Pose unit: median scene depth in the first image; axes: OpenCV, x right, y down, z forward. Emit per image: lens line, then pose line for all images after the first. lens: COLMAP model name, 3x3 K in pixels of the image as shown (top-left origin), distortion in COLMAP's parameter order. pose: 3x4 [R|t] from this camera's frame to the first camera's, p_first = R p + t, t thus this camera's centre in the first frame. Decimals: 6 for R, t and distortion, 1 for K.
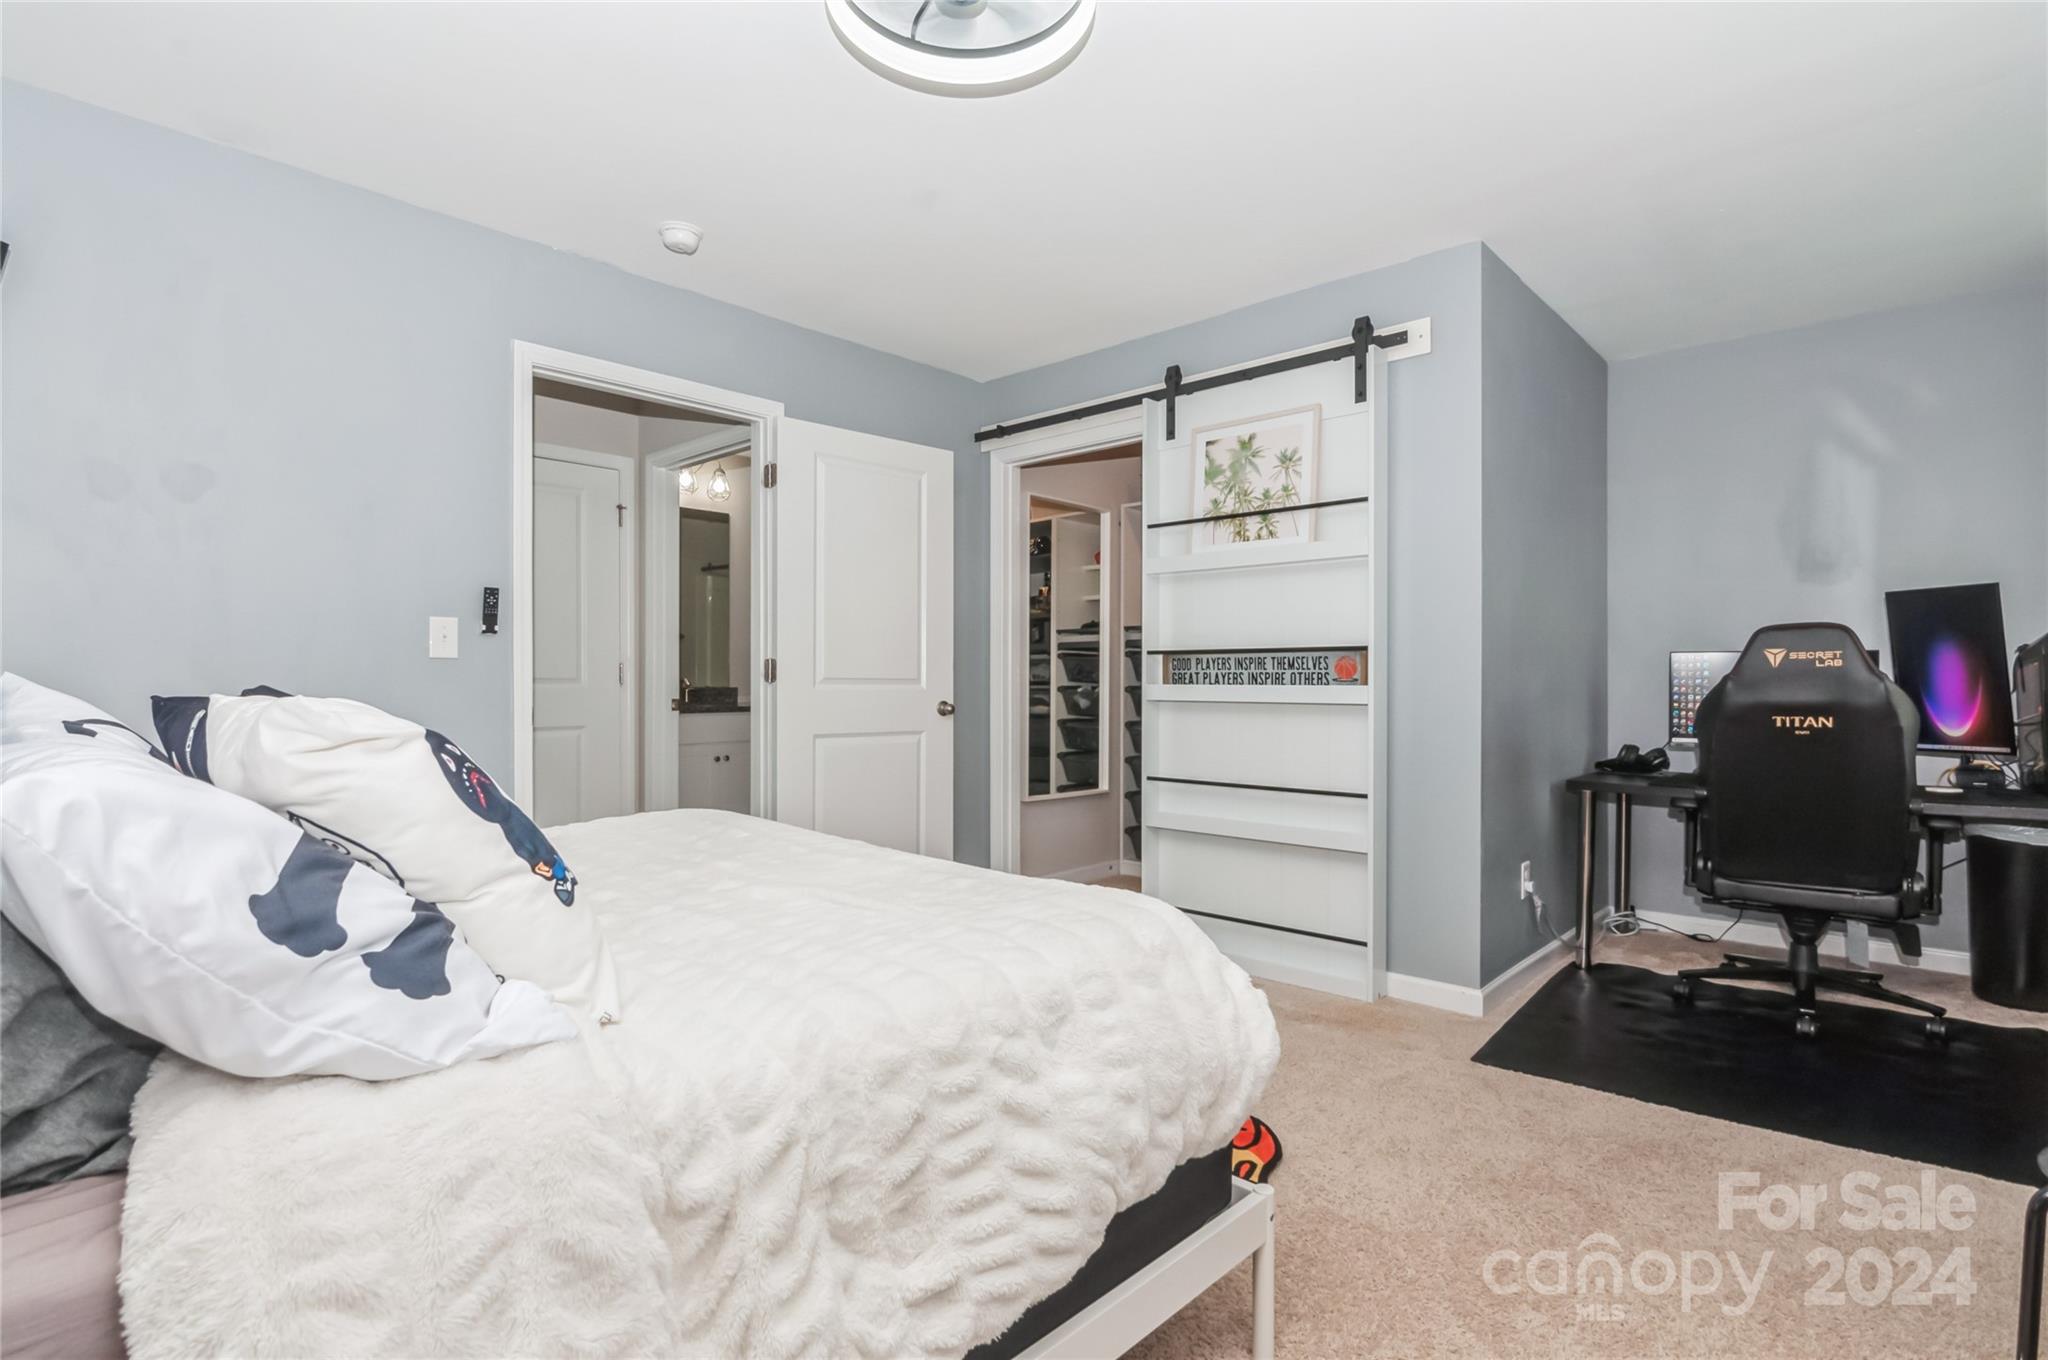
lens RADIAL K [[986.6, 0, 1016.3], [0, 986.6, 675.1], [0, 0, 1]] dist [-0.010315, -0.001500]
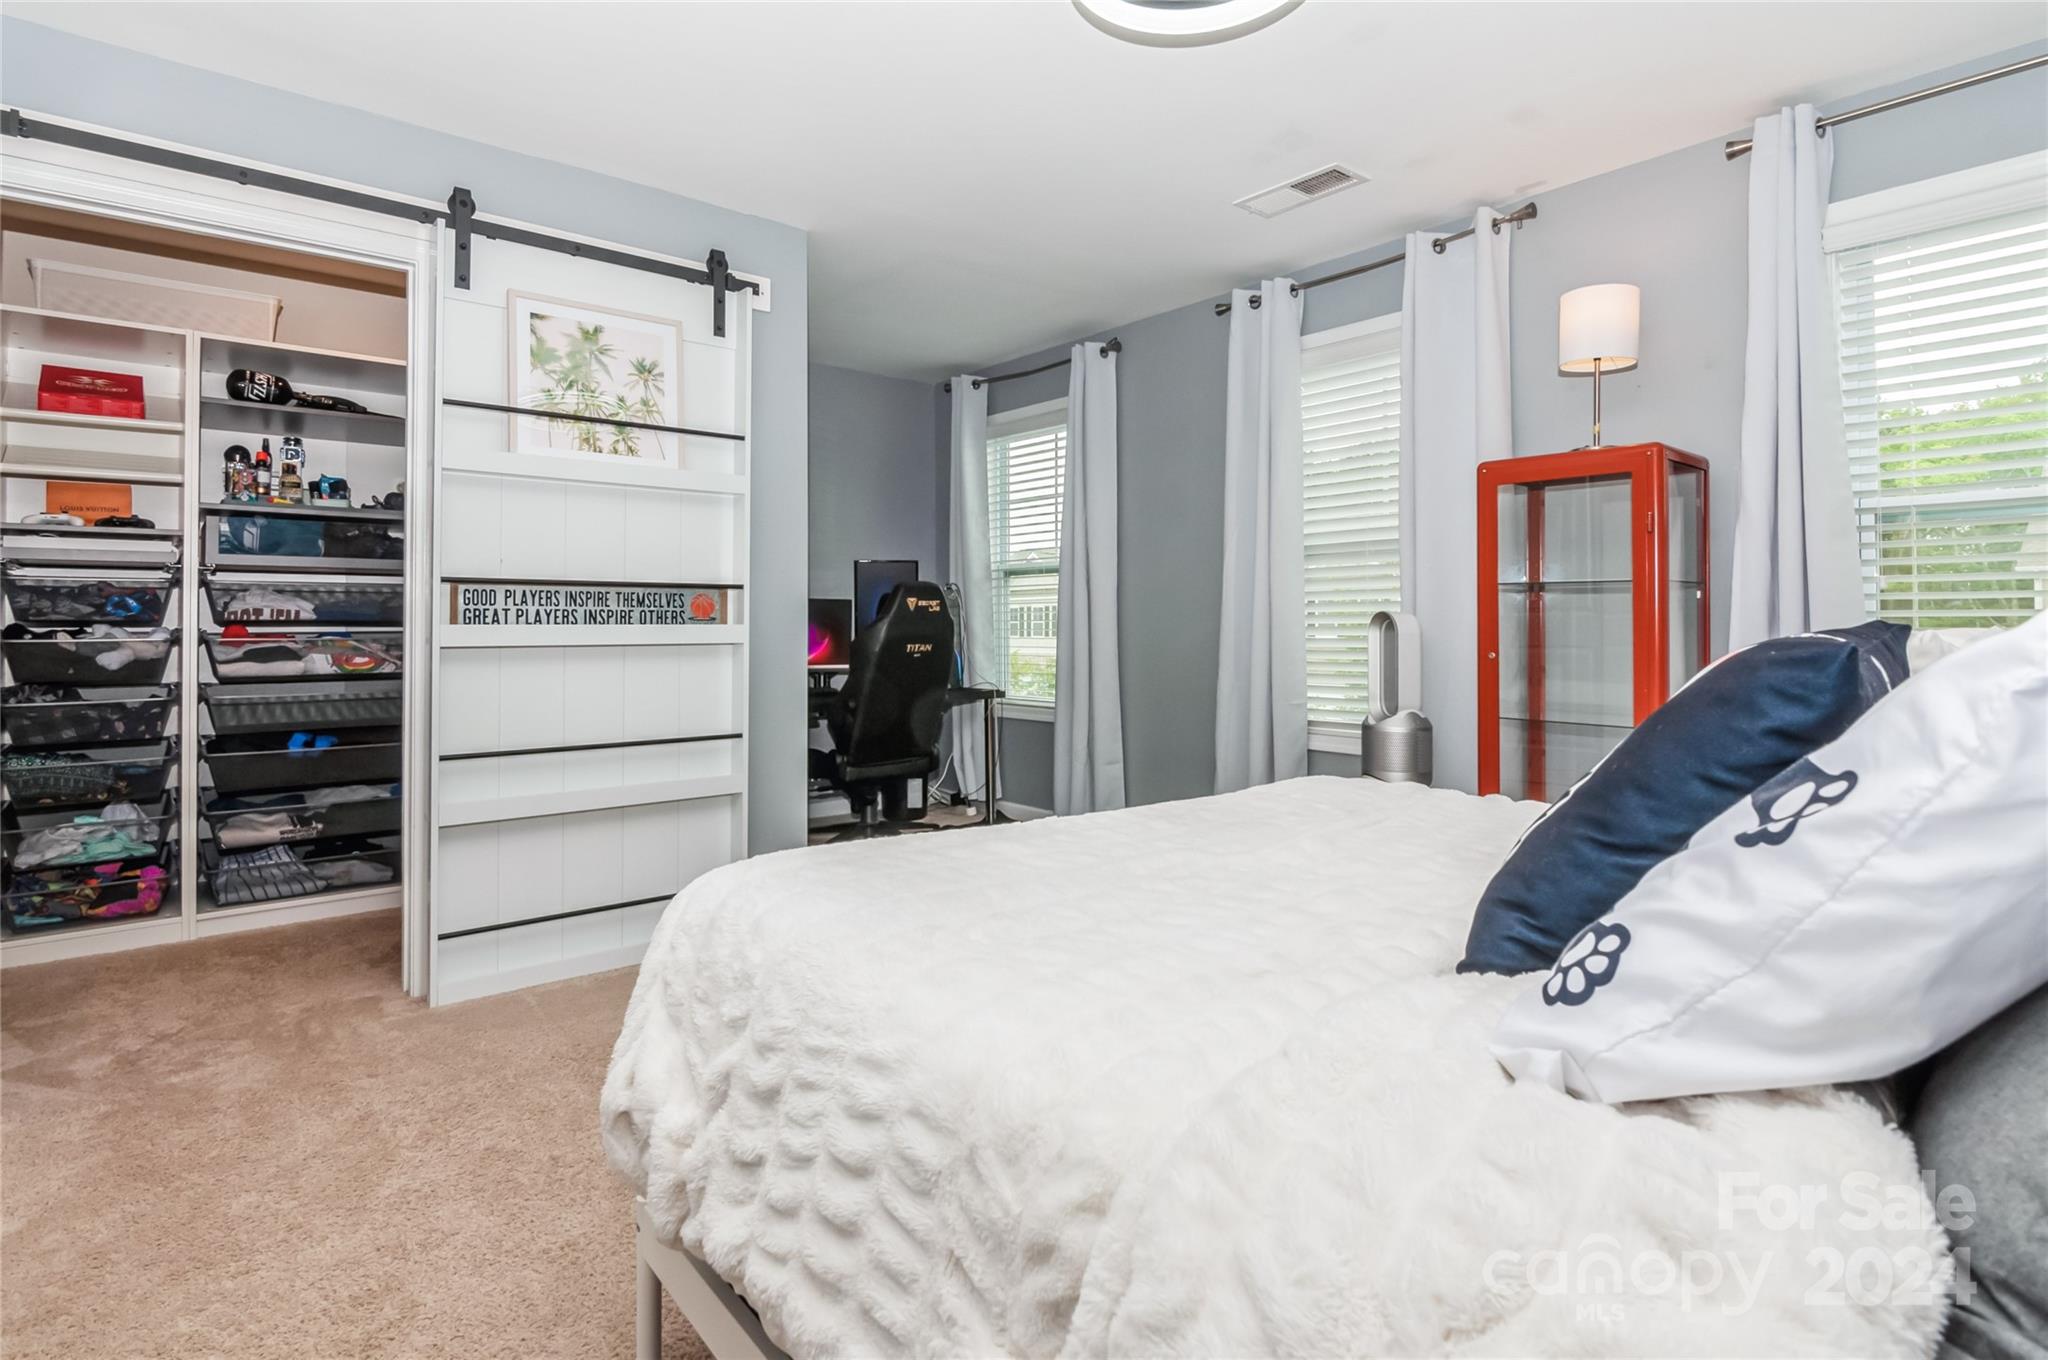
lens RADIAL K [[1002.7, 0, 1024.6], [0, 1002.7, 615.7], [0, 0, 1]] dist [-0.017697, -0.001112]
pose [[0.114902, 0.007175, 0.993351, -0.561978], [-0.002030, 0.999974, -0.006988, 0.007722], [-0.993375, -0.001214, 0.114913, 0.540579]]
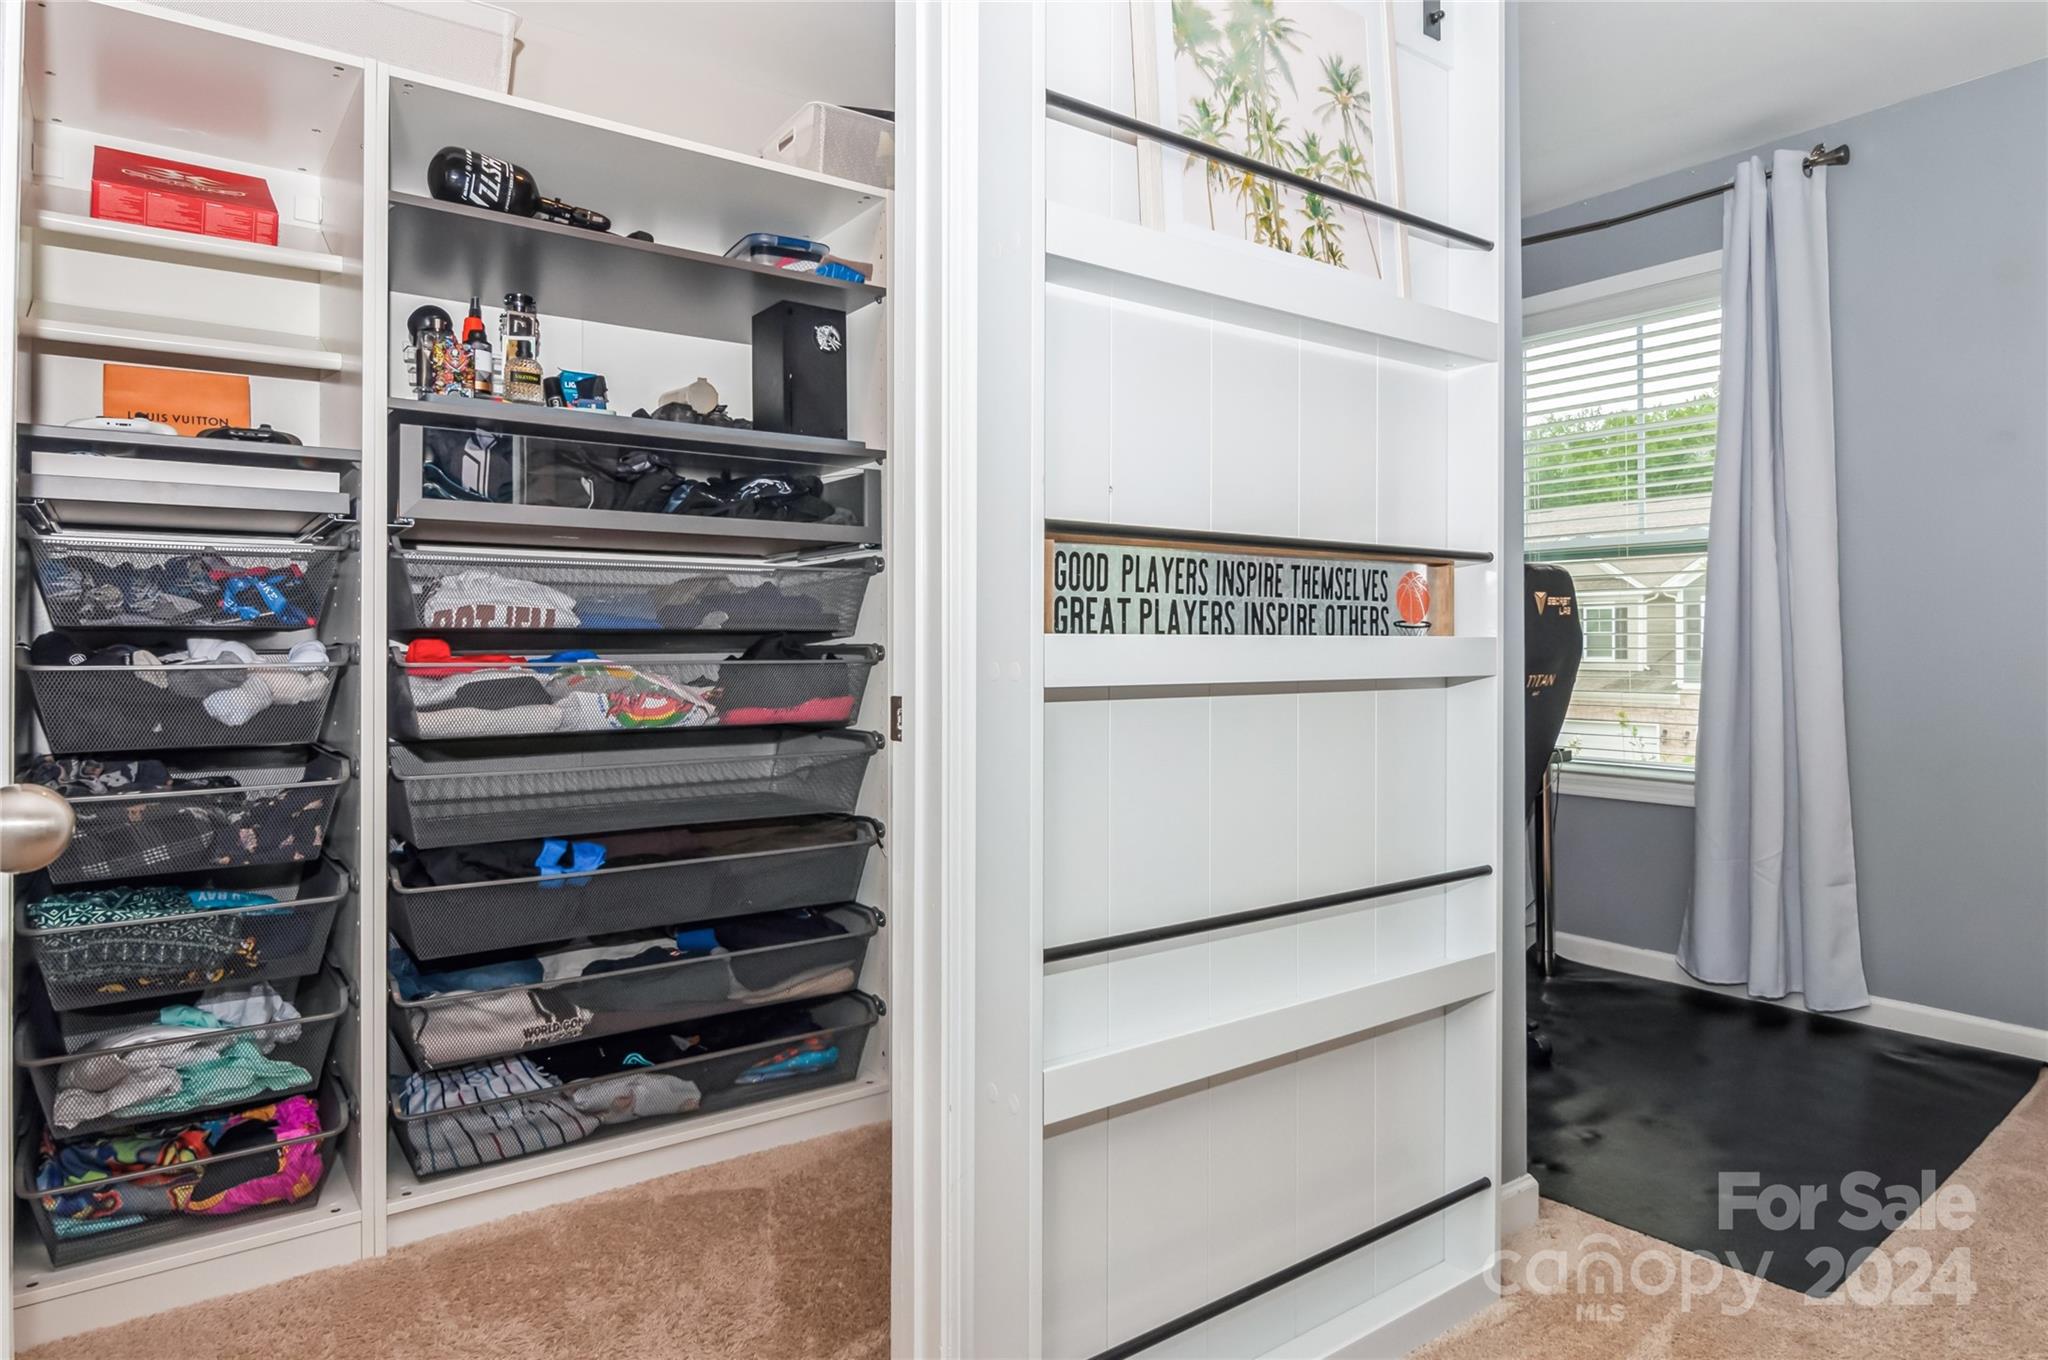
lens RADIAL K [[1175.5, 0, 1021.7], [0, 1175.5, 638.4], [0, 0, 1]] dist [-0.016624, 0.000161]
pose [[0.198791, 0.002186, 0.980039, -0.220683], [-0.003346, 0.999993, -0.001552, 0.012151], [-0.980036, -0.002971, 0.198797, 1.003570]]
